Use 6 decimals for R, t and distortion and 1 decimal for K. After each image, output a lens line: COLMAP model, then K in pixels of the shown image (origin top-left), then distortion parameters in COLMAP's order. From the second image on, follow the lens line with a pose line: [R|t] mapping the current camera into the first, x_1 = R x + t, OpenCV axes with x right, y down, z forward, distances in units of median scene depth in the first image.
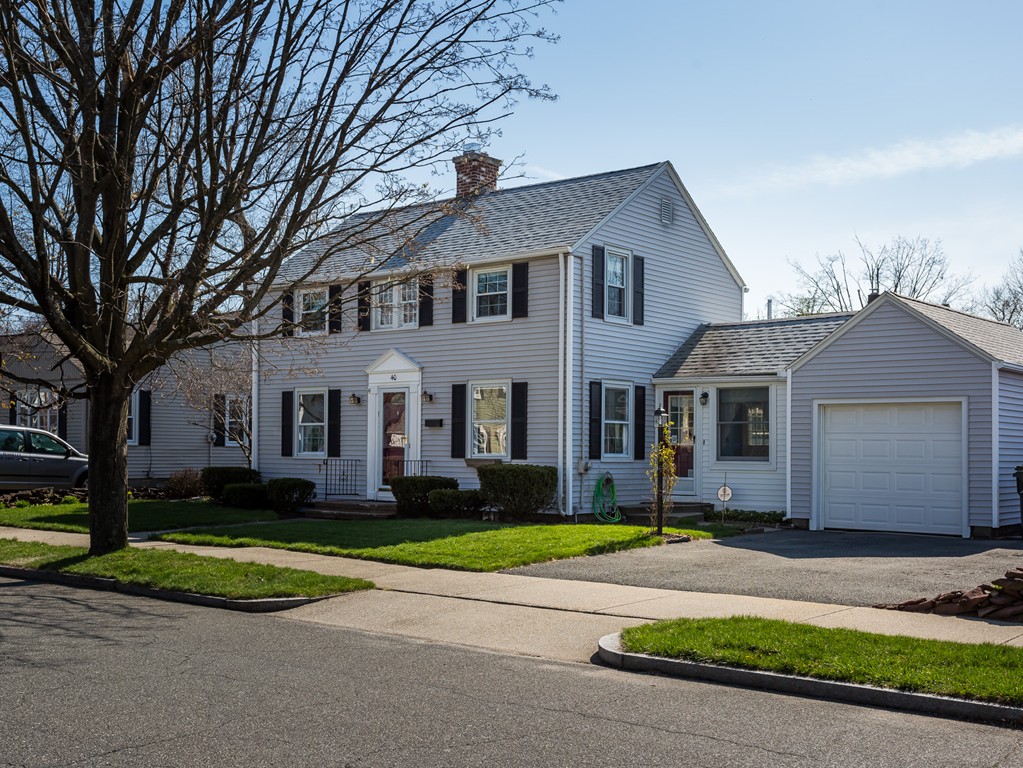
lens RADIAL K [[1195.4, 0, 513.5], [0, 1195.4, 394.1], [0, 0, 1]] dist [-0.031227, 0.000000]
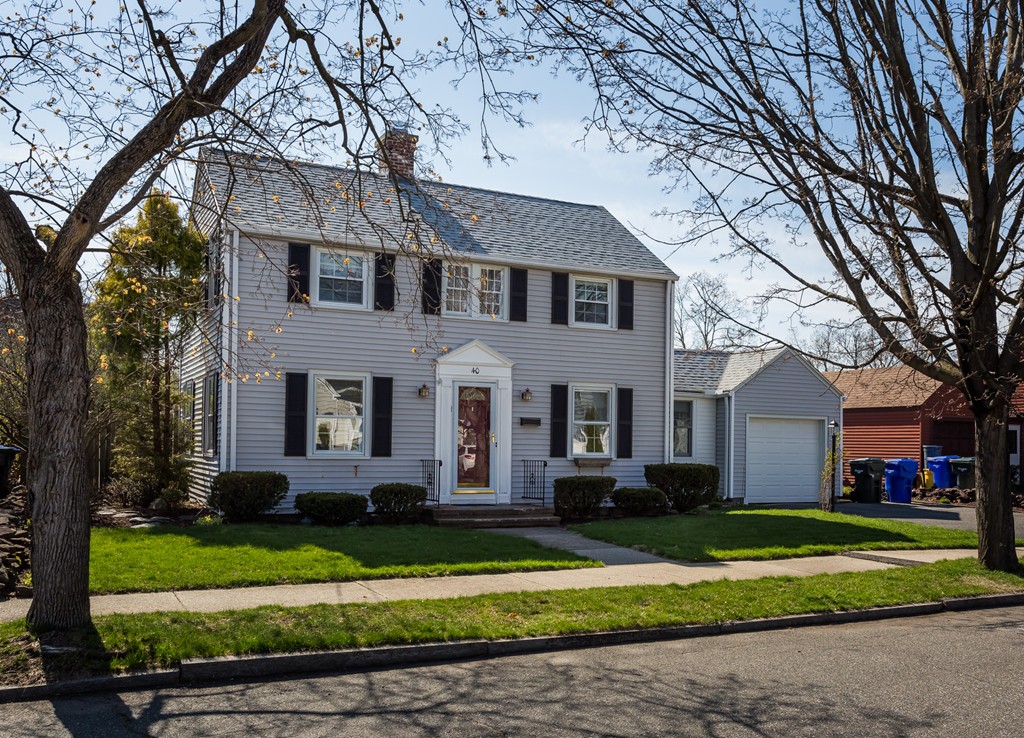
lens RADIAL K [[908.3, 0, 512.4], [0, 908.3, 370.5], [0, 0, 1]] dist [-0.004971, -0.000253]
pose [[0.436637, 0.065527, 0.897248, -0.769381], [-0.060075, 0.997241, -0.043595, 0.016091], [-0.897630, -0.034867, 0.439369, 0.709696]]
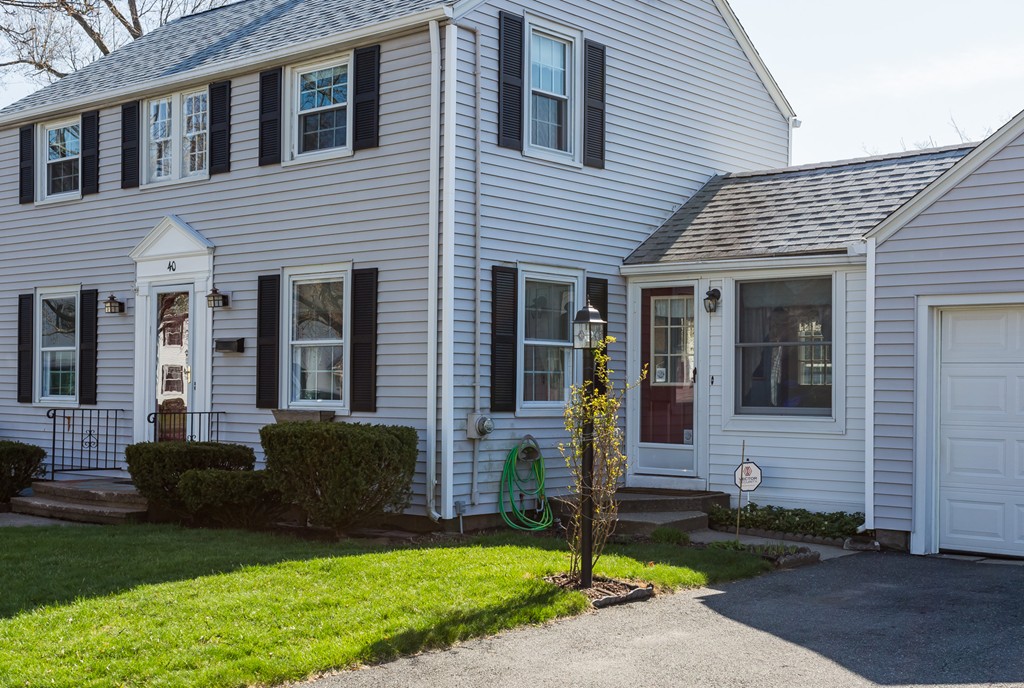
lens RADIAL K [[1336.0, 0, 511.2], [0, 1336.0, 338.3], [0, 0, 1]] dist [0.004453, 0.000000]
pose [[0.999476, 0.000223, -0.032376, 0.088363], [0.000125, 0.999942, 0.010758, 0.014656], [0.032377, -0.010757, 0.999418, 0.390664]]
